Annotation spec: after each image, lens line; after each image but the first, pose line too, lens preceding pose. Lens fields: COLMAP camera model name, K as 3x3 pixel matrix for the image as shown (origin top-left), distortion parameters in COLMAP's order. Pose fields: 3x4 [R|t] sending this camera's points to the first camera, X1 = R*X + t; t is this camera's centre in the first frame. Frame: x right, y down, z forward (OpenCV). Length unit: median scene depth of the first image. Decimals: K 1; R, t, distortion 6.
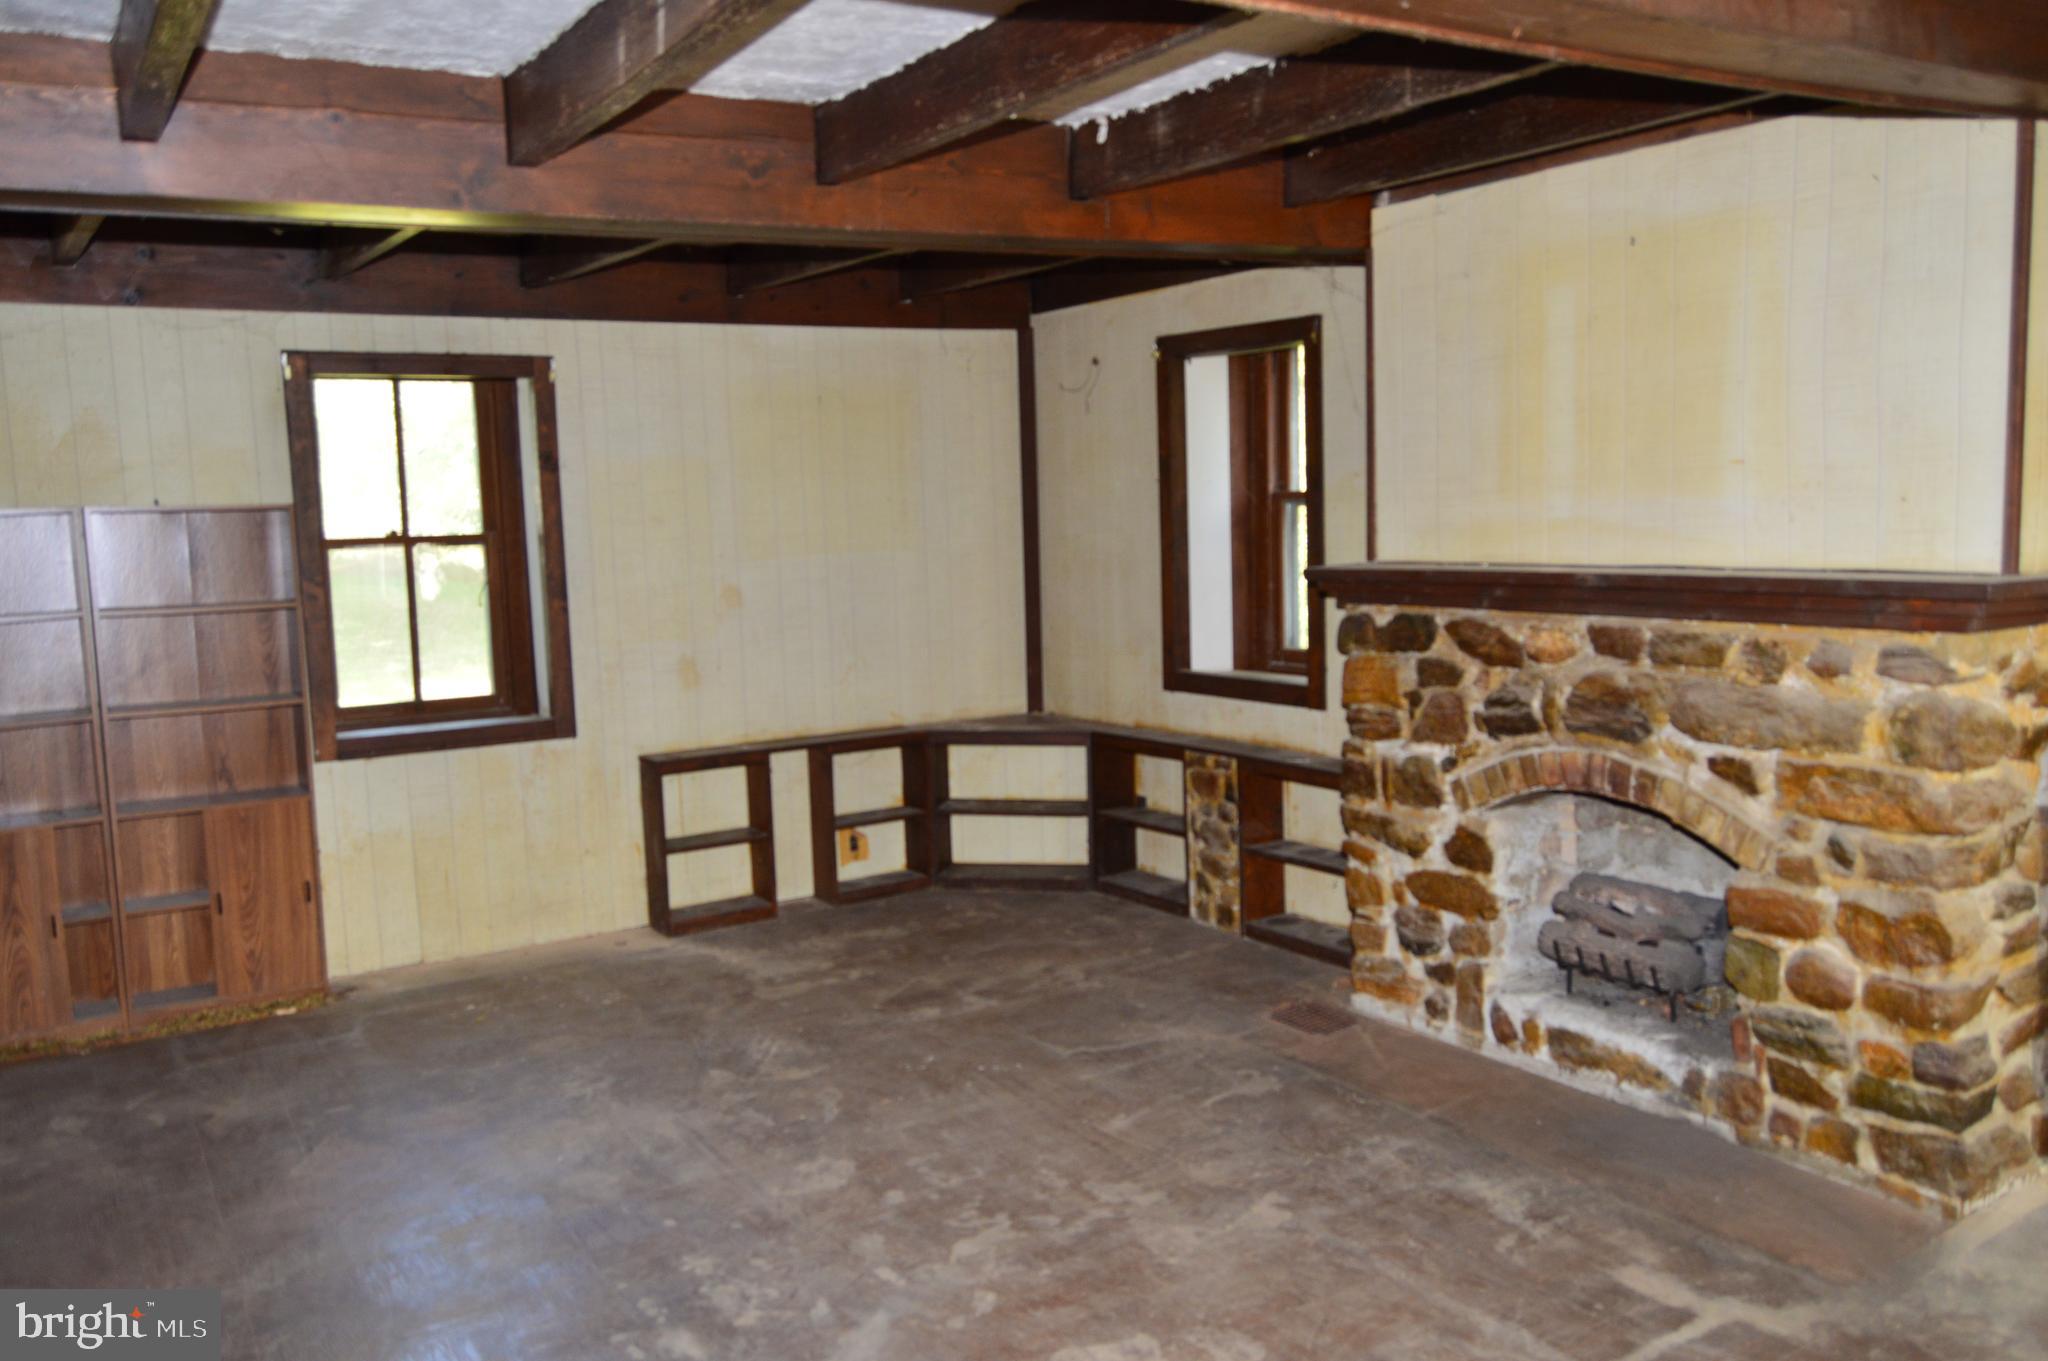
lens RADIAL K [[1604.7, 0, 1034.0], [0, 1604.7, 682.8], [0, 0, 1]] dist [-0.020175, 0.013748]
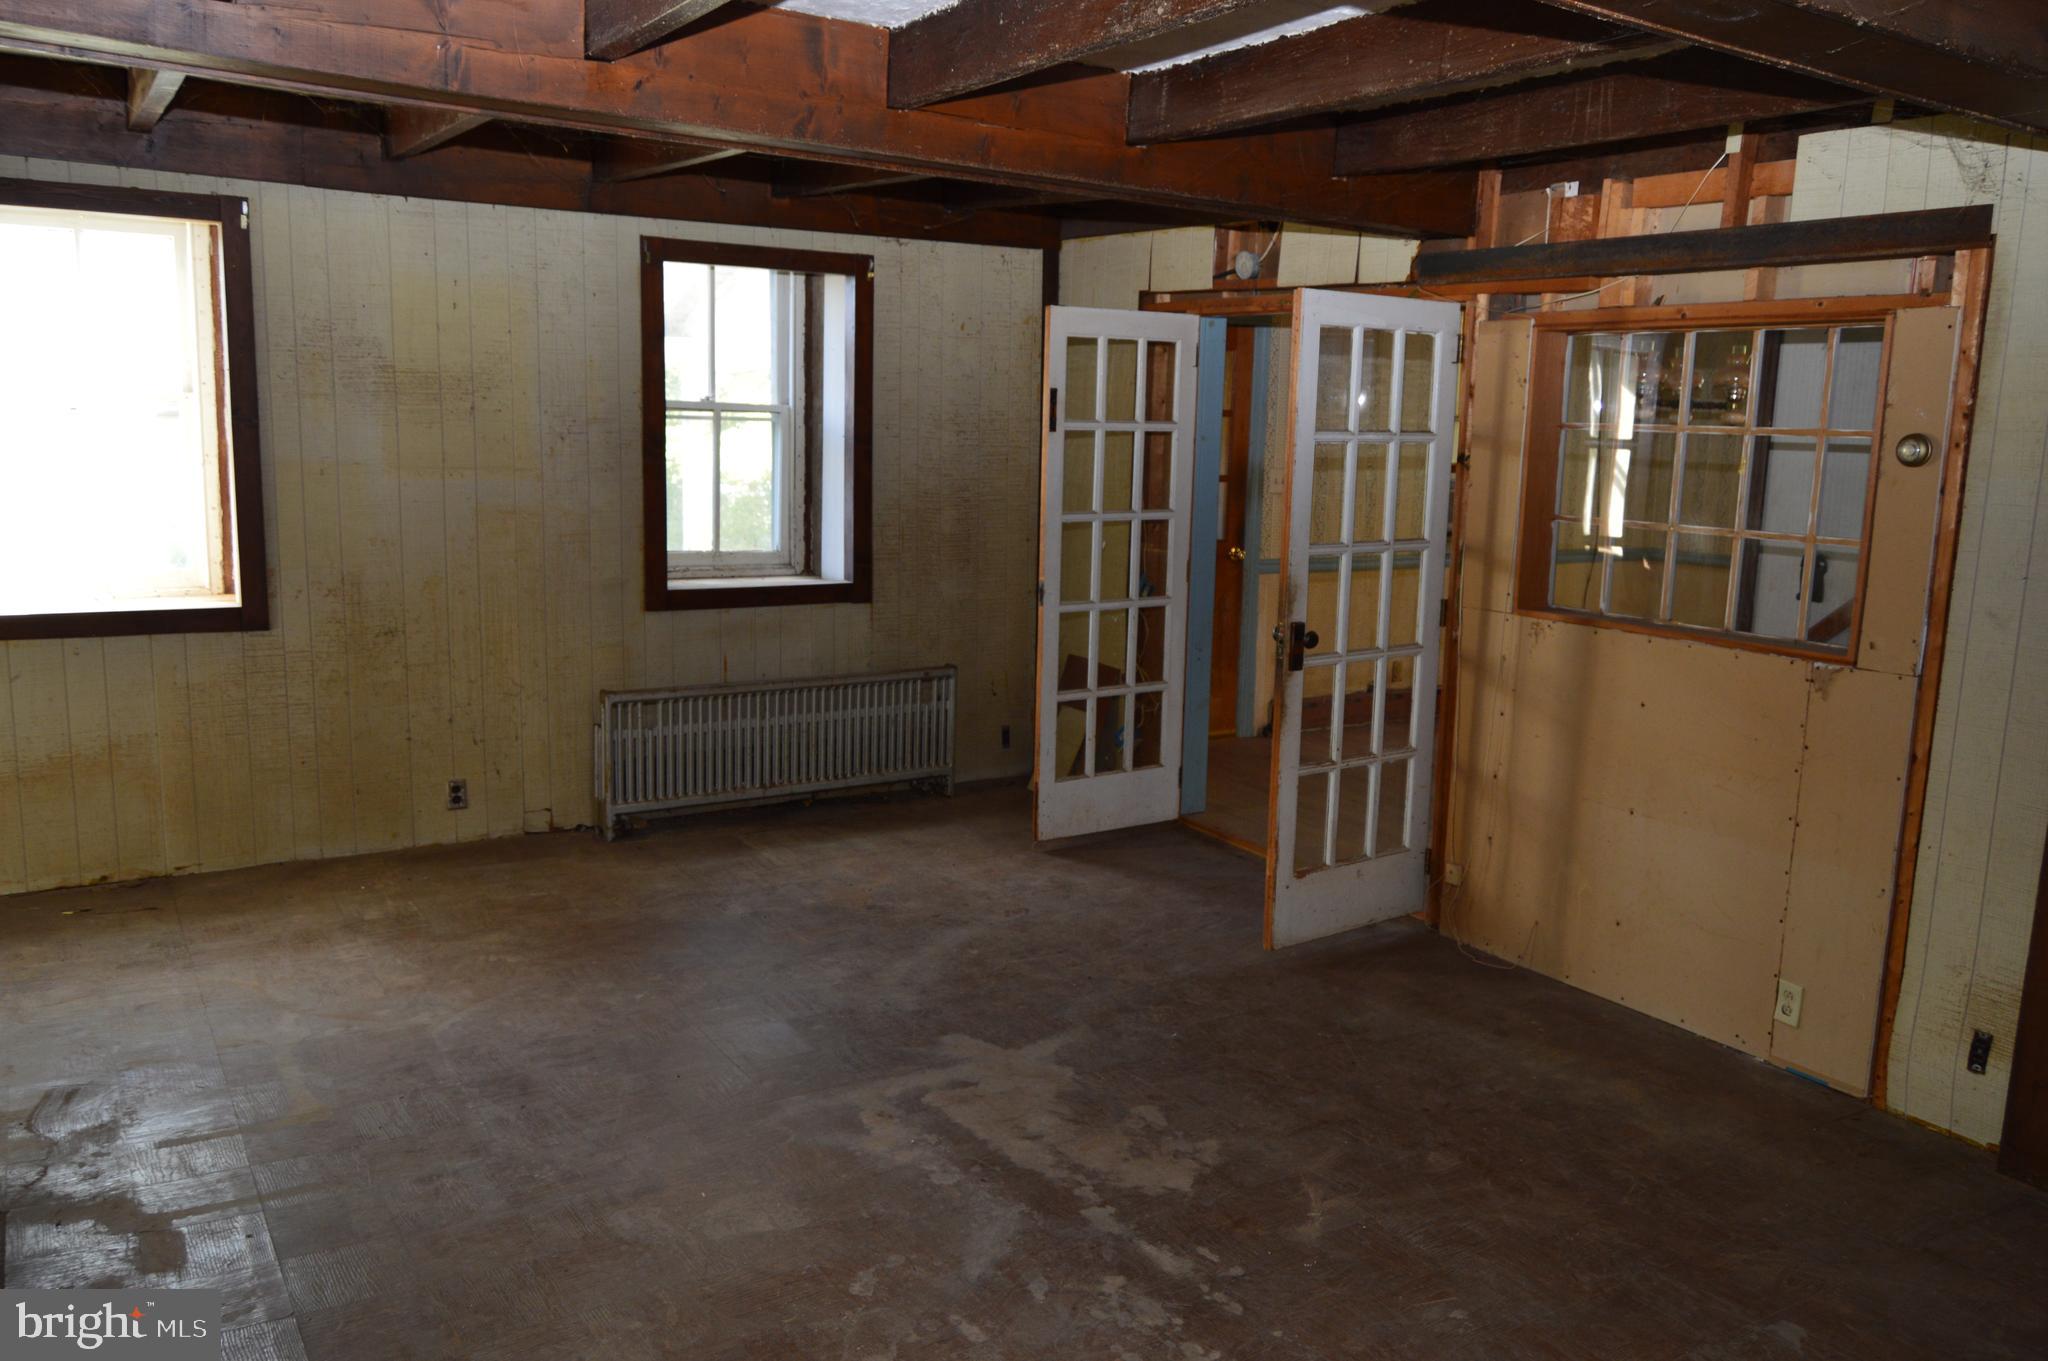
lens RADIAL K [[1604.7, 0, 1034.0], [0, 1604.7, 682.8], [0, 0, 1]] dist [-0.020175, 0.013748]
pose [[-0.999999, 0.000943, -0.001058, -0.100081], [0.000619, 0.962125, 0.272609, -0.159375], [0.001275, 0.272608, -0.962124, 1.390894]]
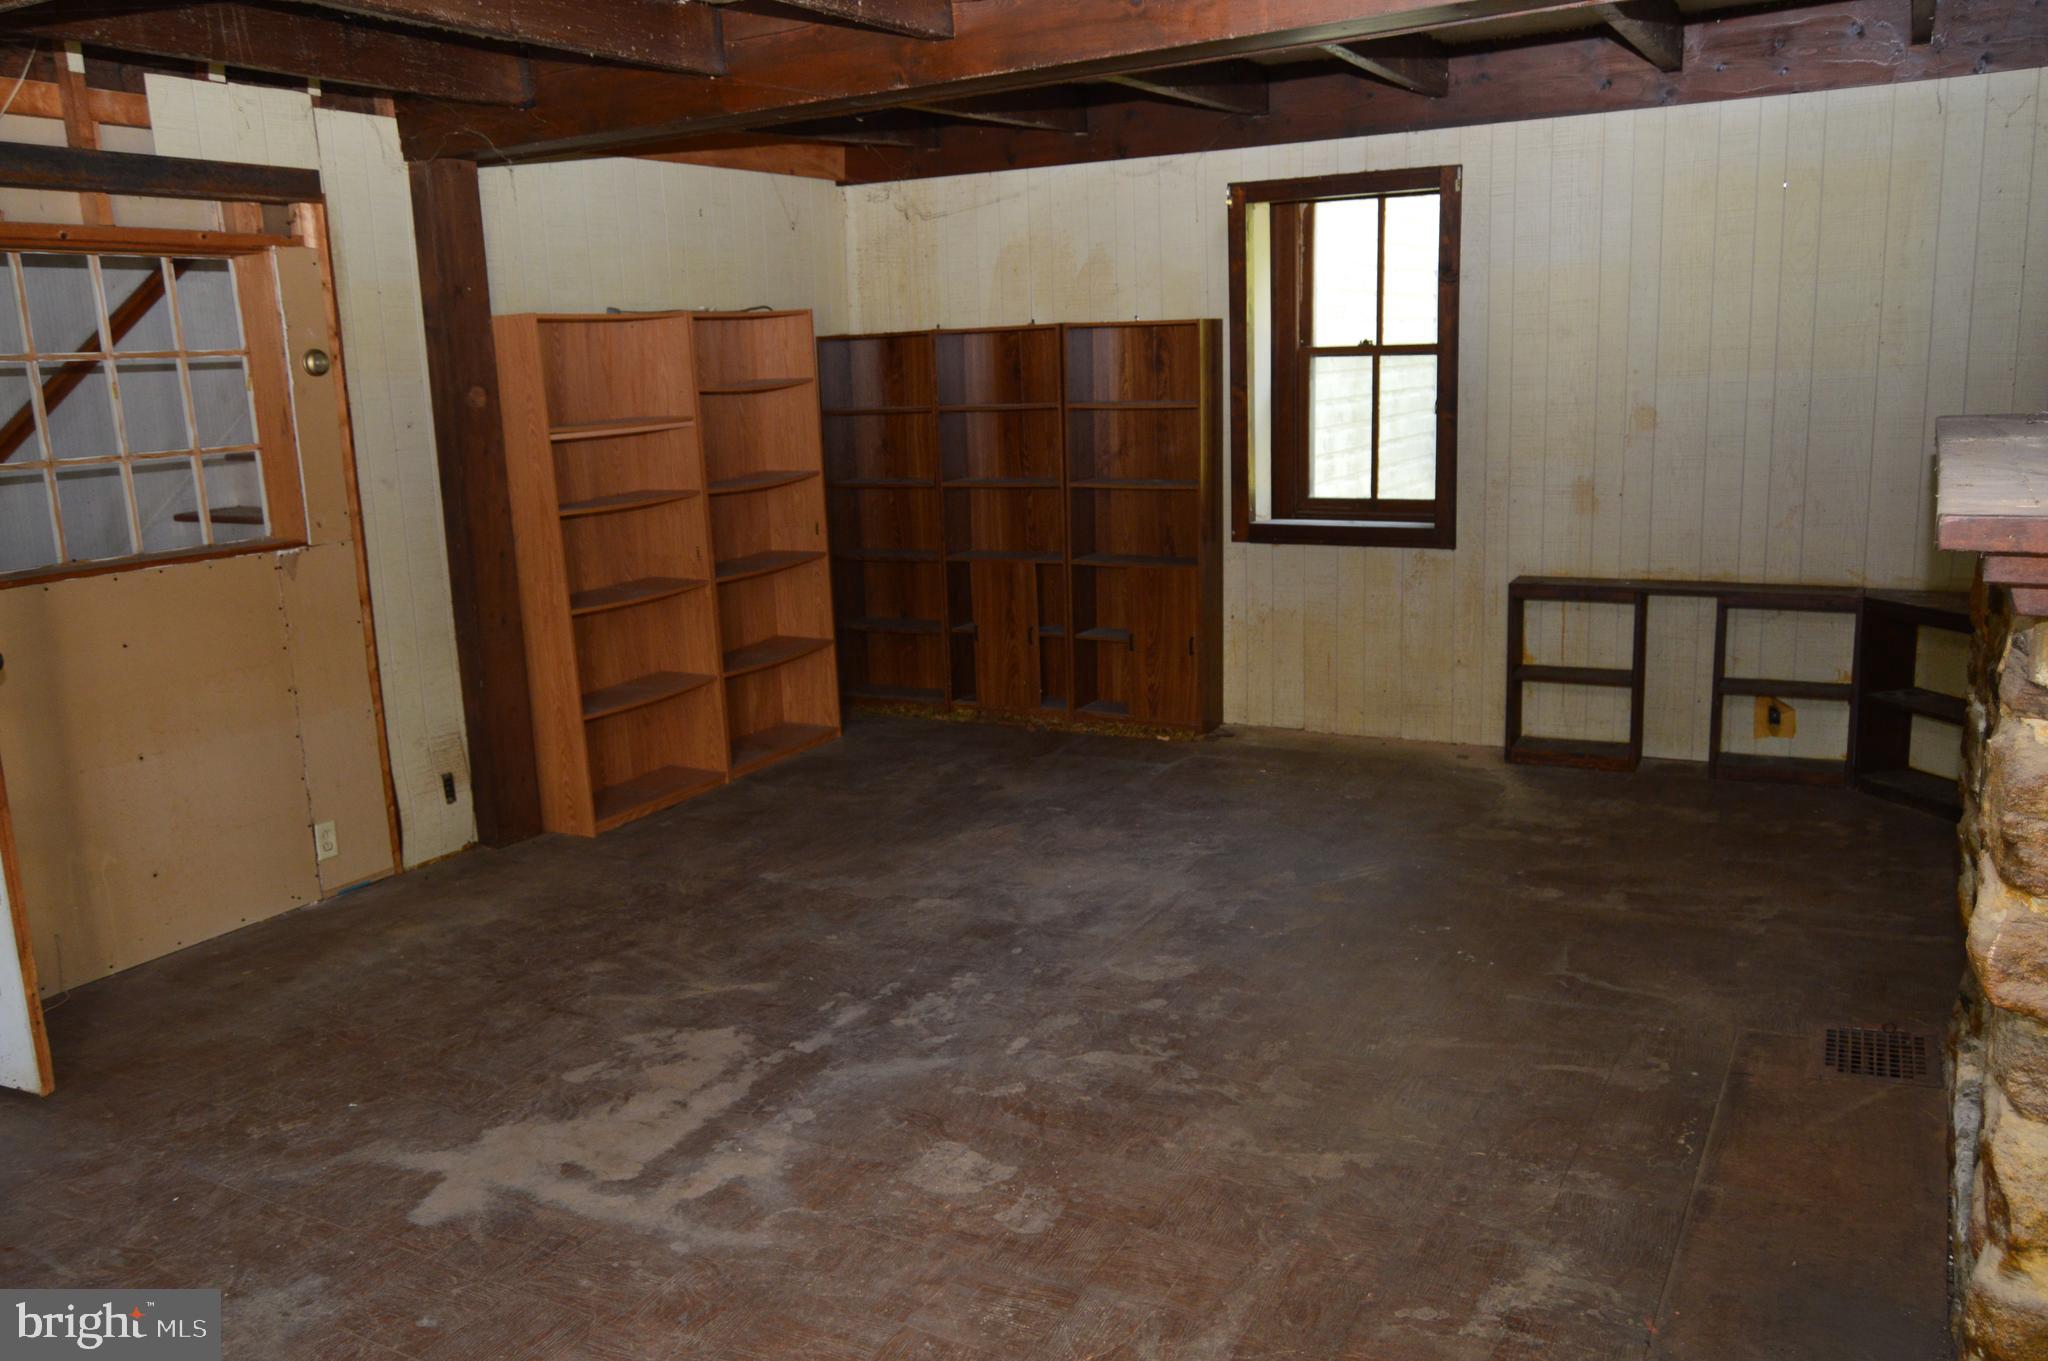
lens RADIAL K [[1598.4, 0, 1065.9], [0, 1598.4, 677.5], [0, 0, 1]] dist [-0.011203, -0.003850]
pose [[0.502471, 0.187633, -0.843988, 0.650950], [-0.079078, 0.982049, 0.171247, -0.056744], [0.860970, -0.019306, 0.508289, 0.379345]]
